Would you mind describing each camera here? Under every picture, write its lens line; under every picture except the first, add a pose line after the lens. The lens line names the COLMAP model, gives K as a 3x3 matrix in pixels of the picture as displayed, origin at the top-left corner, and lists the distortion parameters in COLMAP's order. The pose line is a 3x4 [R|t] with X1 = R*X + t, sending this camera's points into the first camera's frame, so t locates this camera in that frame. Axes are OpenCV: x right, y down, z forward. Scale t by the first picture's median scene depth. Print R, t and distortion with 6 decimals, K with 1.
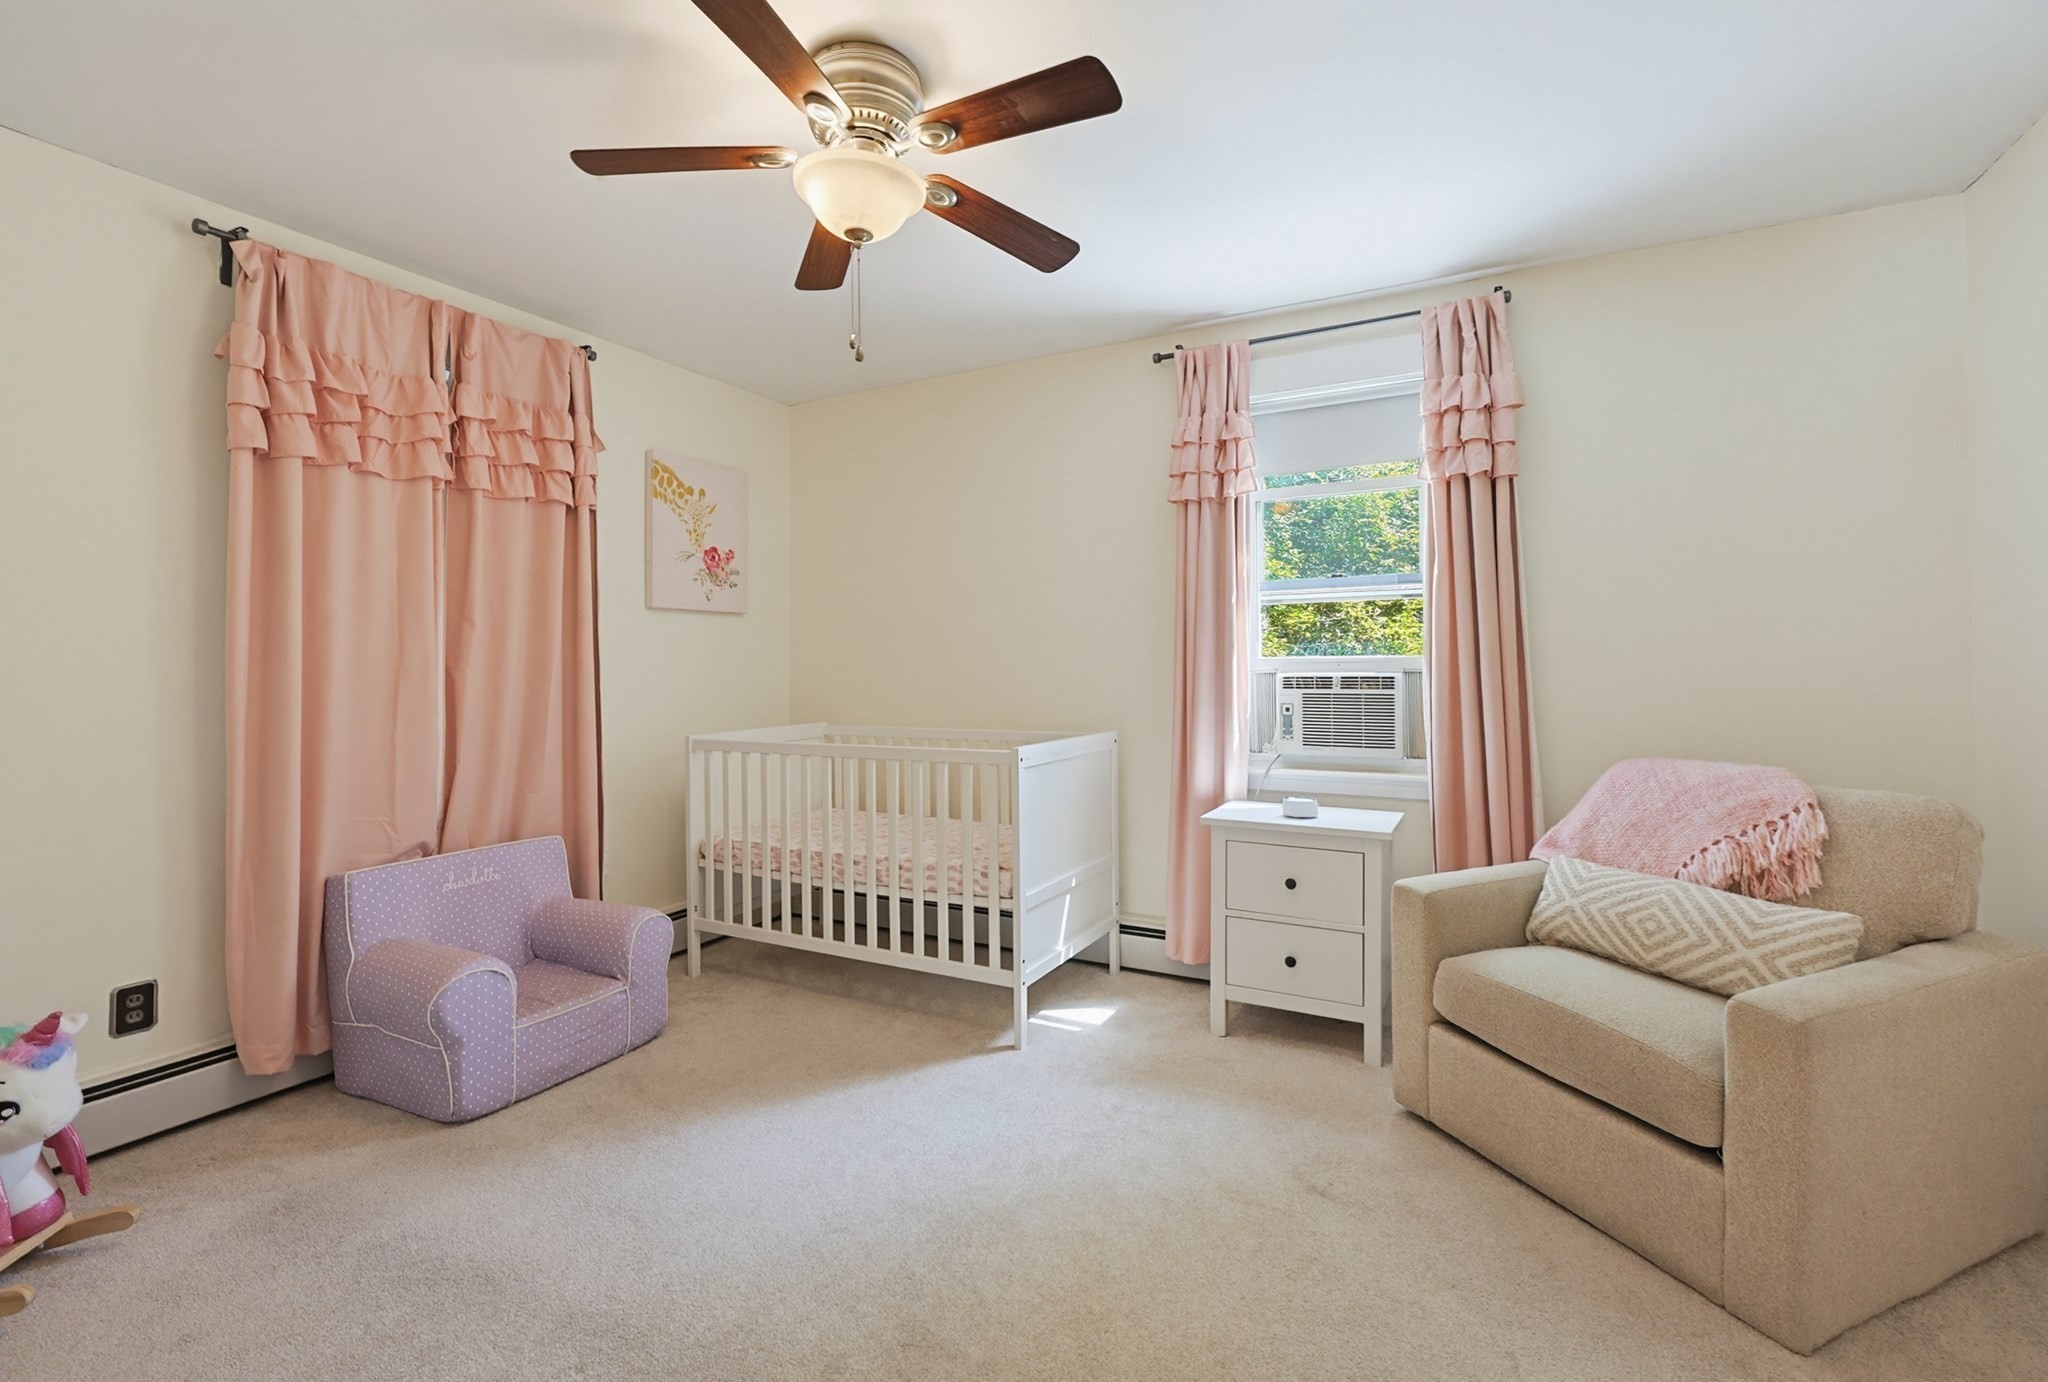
lens RADIAL K [[875.0, 0, 1058.4], [0, 875.0, 650.2], [0, 0, 1]] dist [-0.004836, -0.000221]
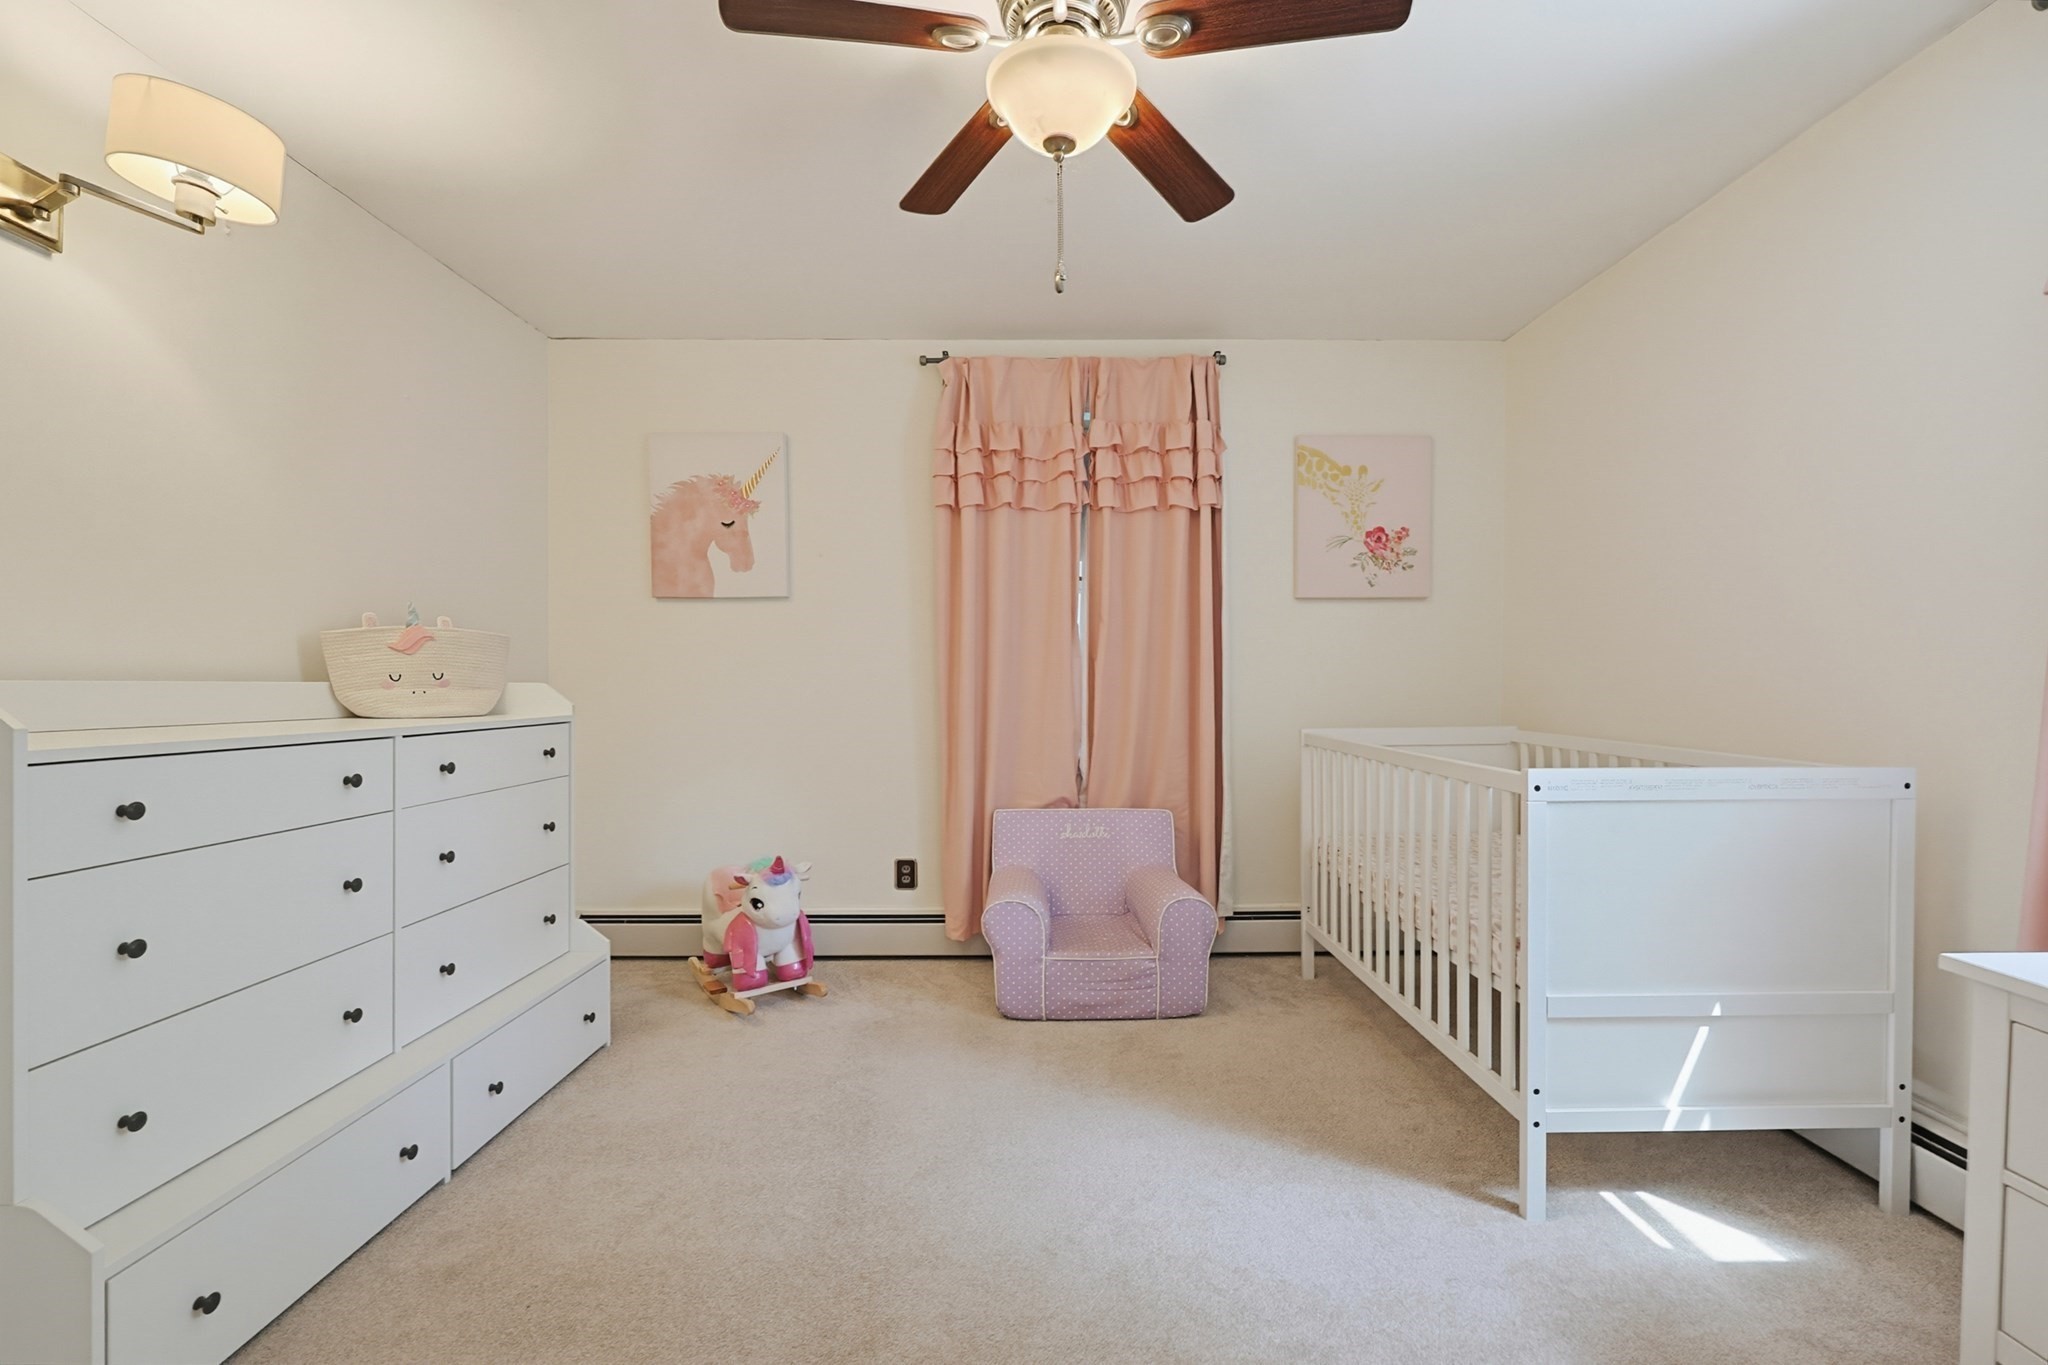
lens RADIAL K [[875.0, 0, 1031.2], [0, 875.0, 686.6], [0, 0, 1]] dist [-0.004836, -0.000221]
pose [[0.484928, 0.017907, -0.874371, 0.324503], [0.017223, 0.999401, 0.030020, 0.021050], [0.874385, -0.029616, 0.484329, 0.330754]]
